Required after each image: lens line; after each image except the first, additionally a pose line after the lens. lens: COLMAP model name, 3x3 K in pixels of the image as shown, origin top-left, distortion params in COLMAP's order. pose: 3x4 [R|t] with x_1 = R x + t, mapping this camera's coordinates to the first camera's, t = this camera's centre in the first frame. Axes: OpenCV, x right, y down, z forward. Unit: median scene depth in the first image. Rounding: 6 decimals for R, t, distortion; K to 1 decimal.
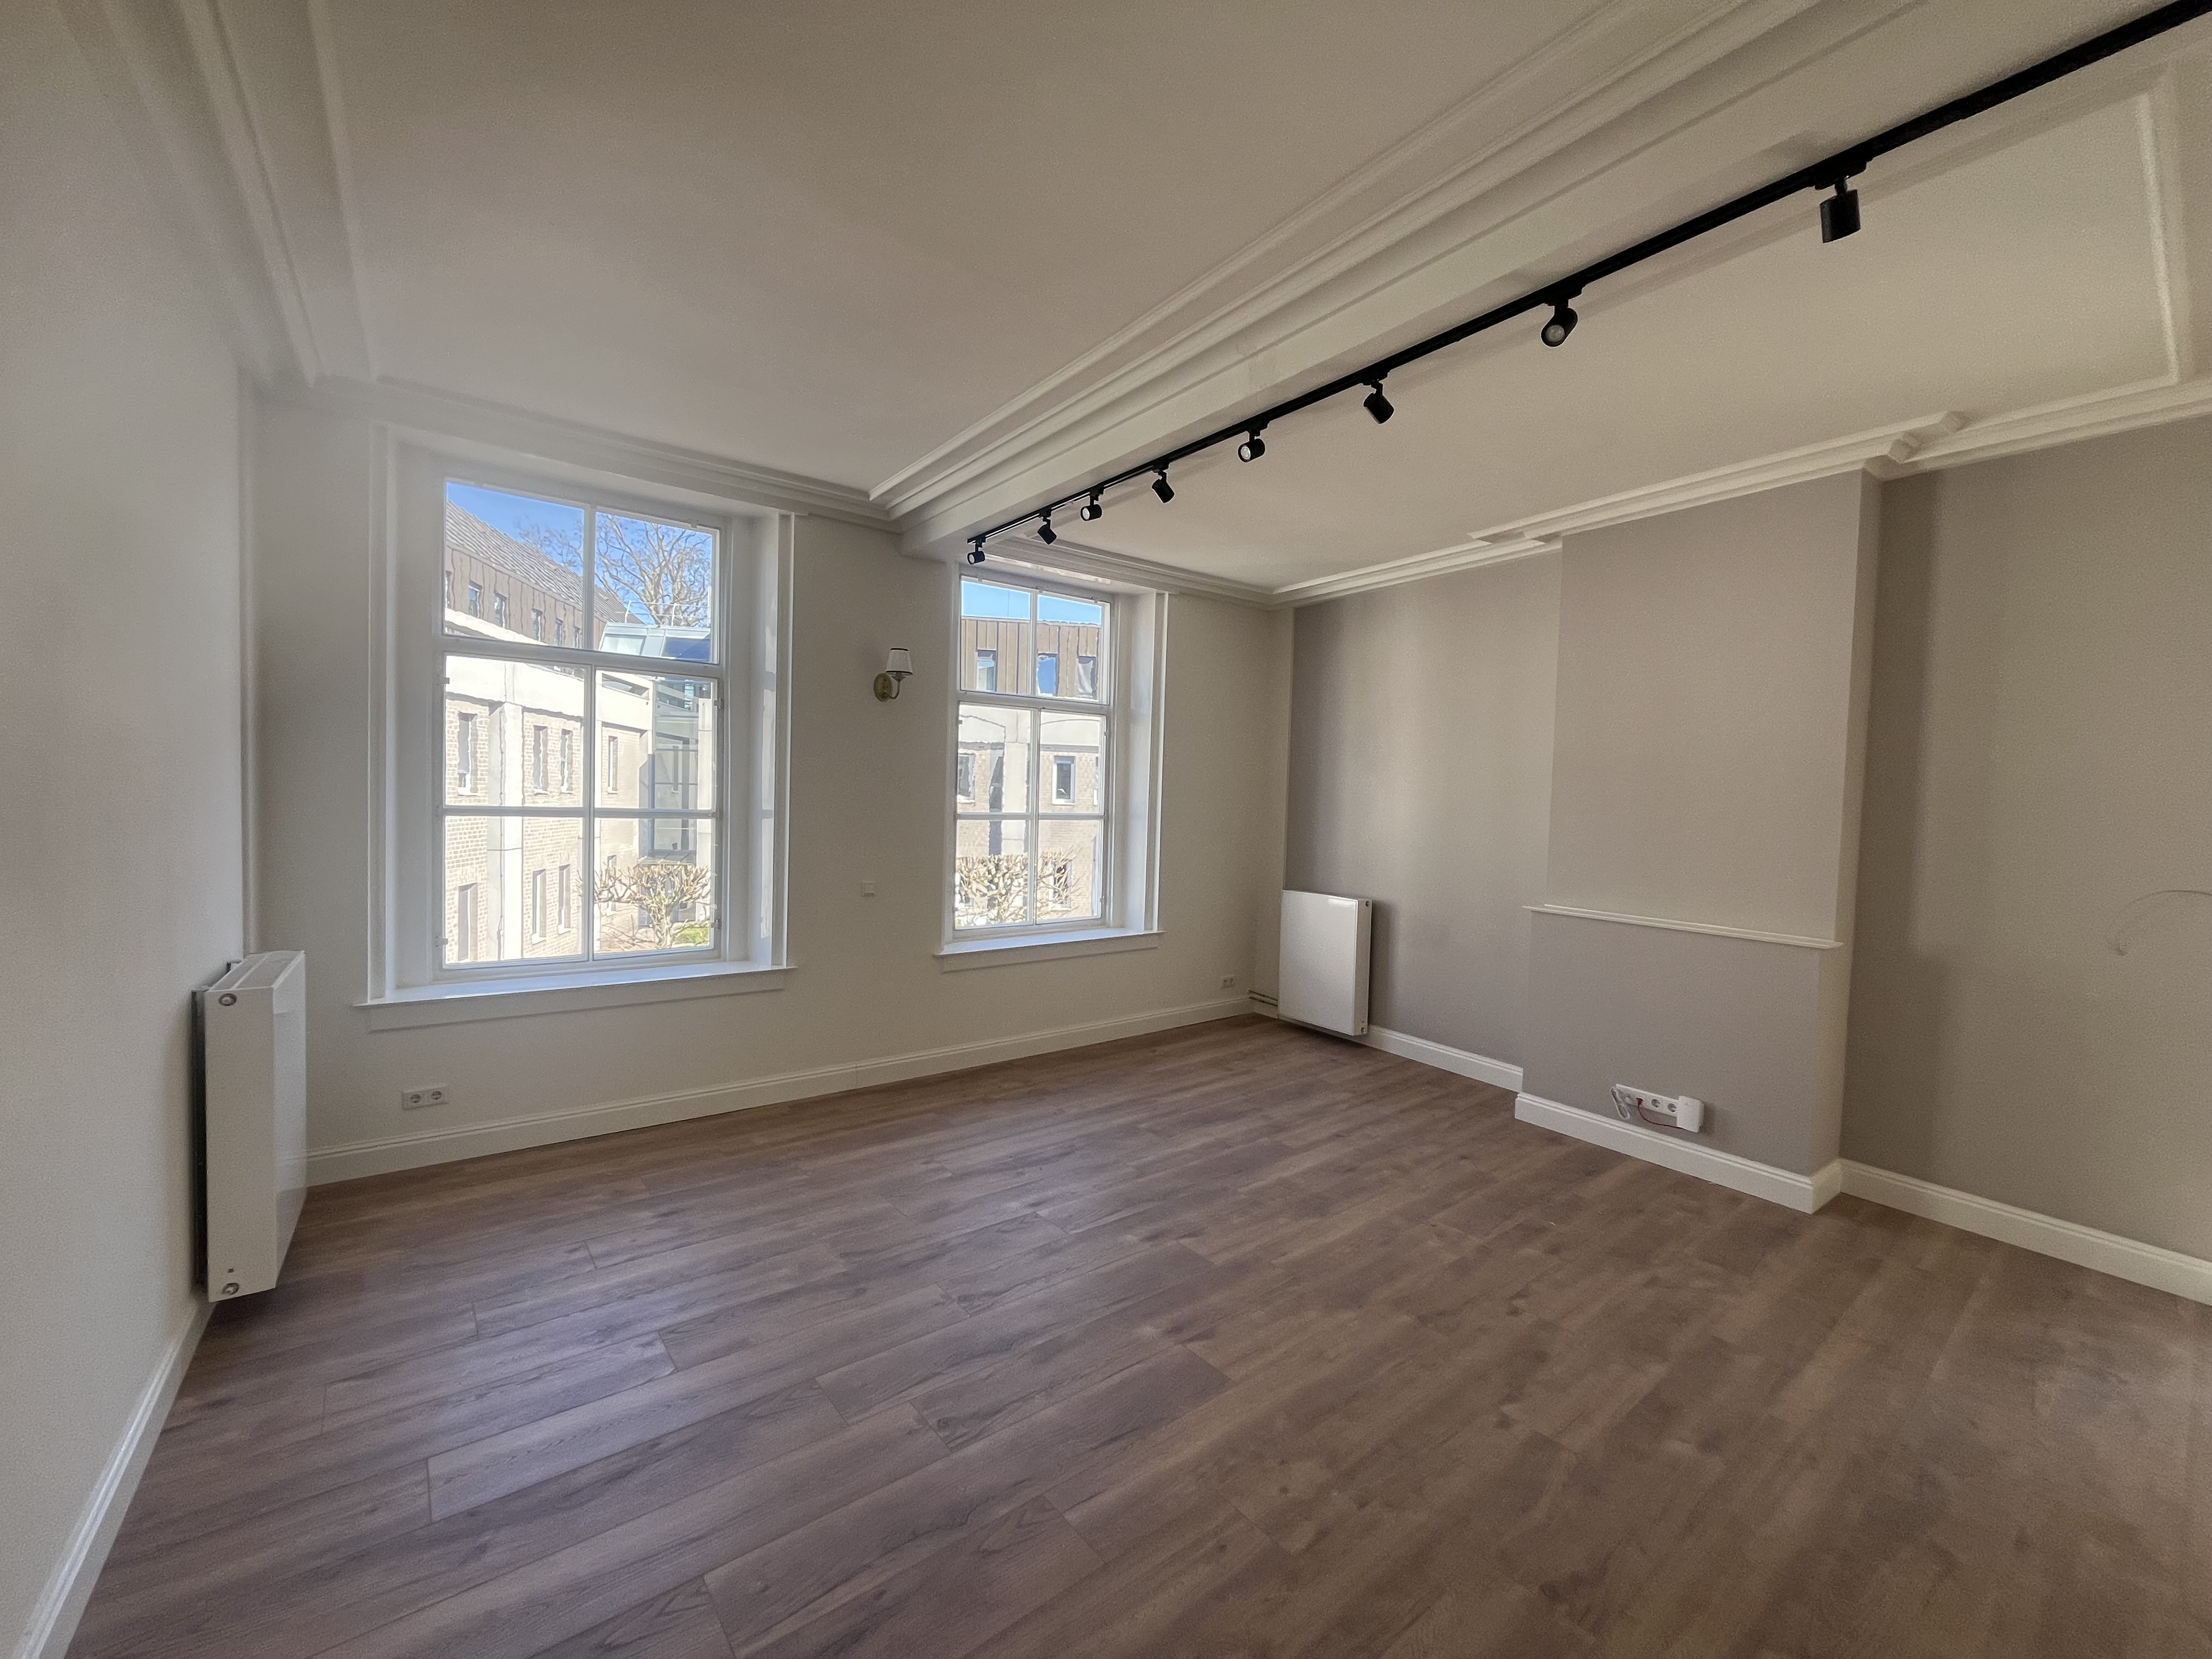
lens RADIAL K [[901.7, 0, 1106.0], [0, 901.7, 829.5], [0, 0, 1]] dist [-0.003057, 0.000172]
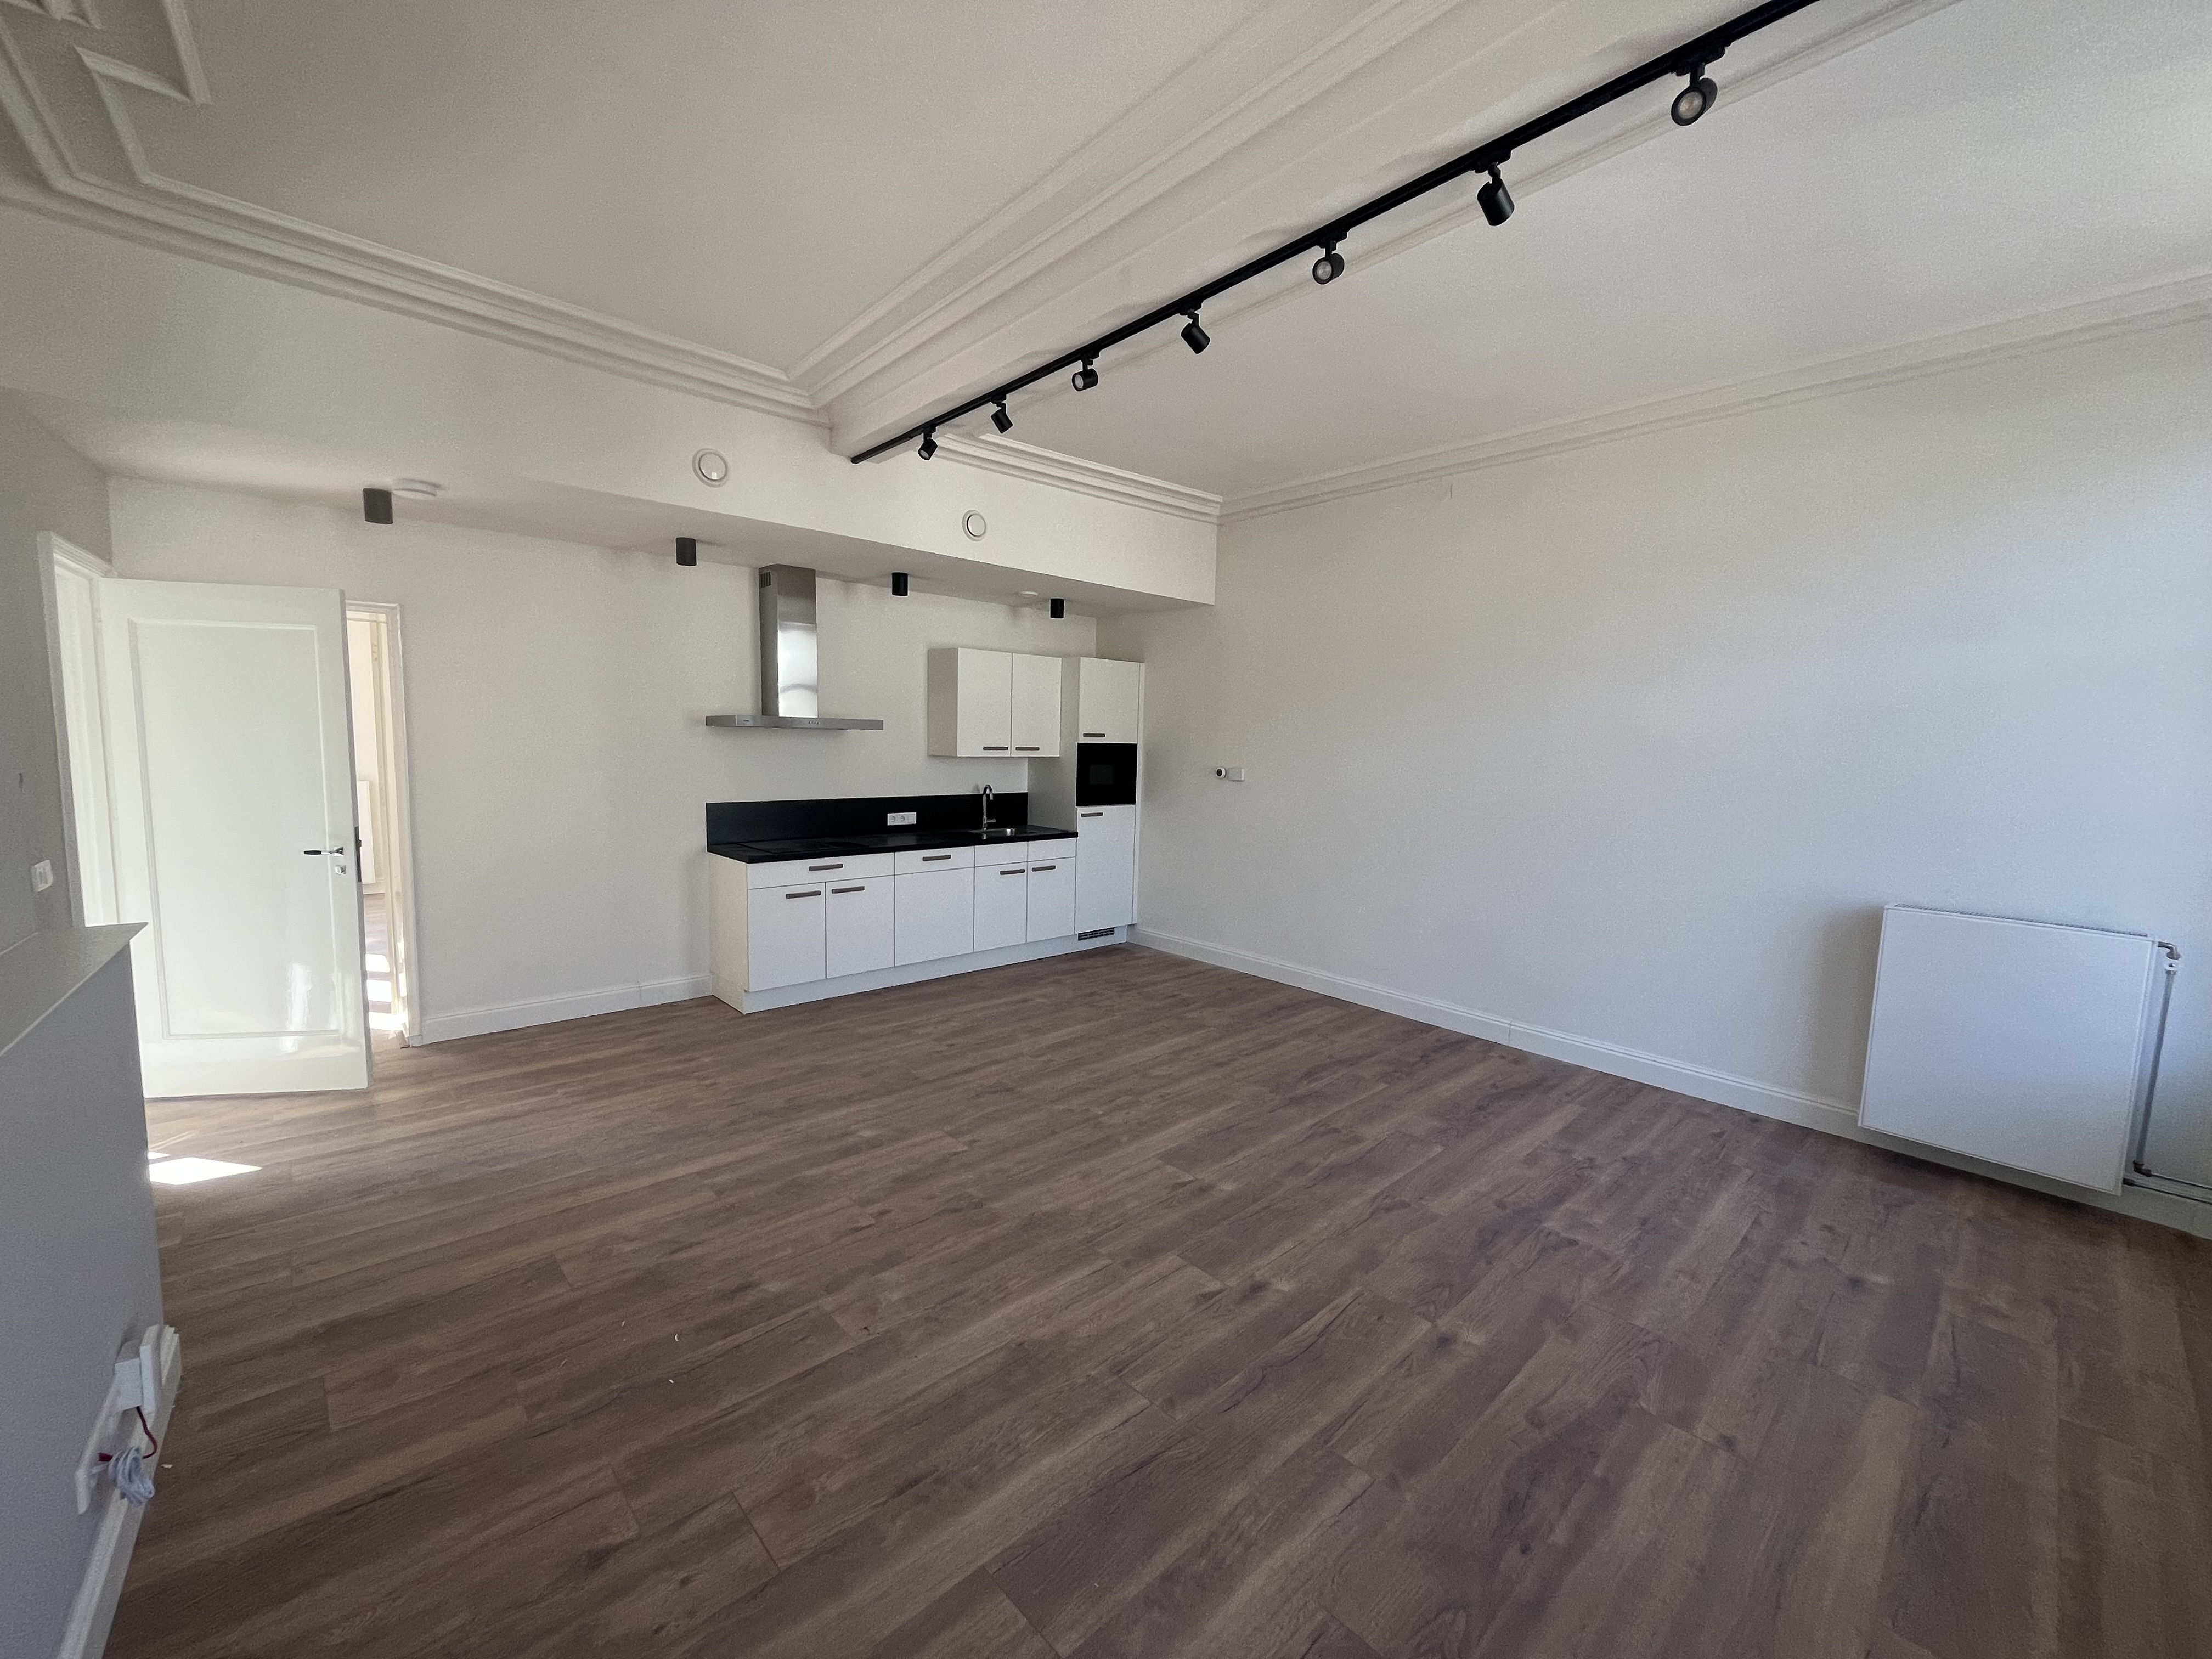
lens RADIAL K [[901.7, 0, 1106.0], [0, 901.7, 829.5], [0, 0, 1]] dist [-0.003057, 0.000172]
pose [[-0.995131, -0.044322, -0.088034, 0.255002], [-0.056503, 0.988382, 0.141095, -0.043863], [0.080758, 0.145382, -0.986074, 1.615265]]
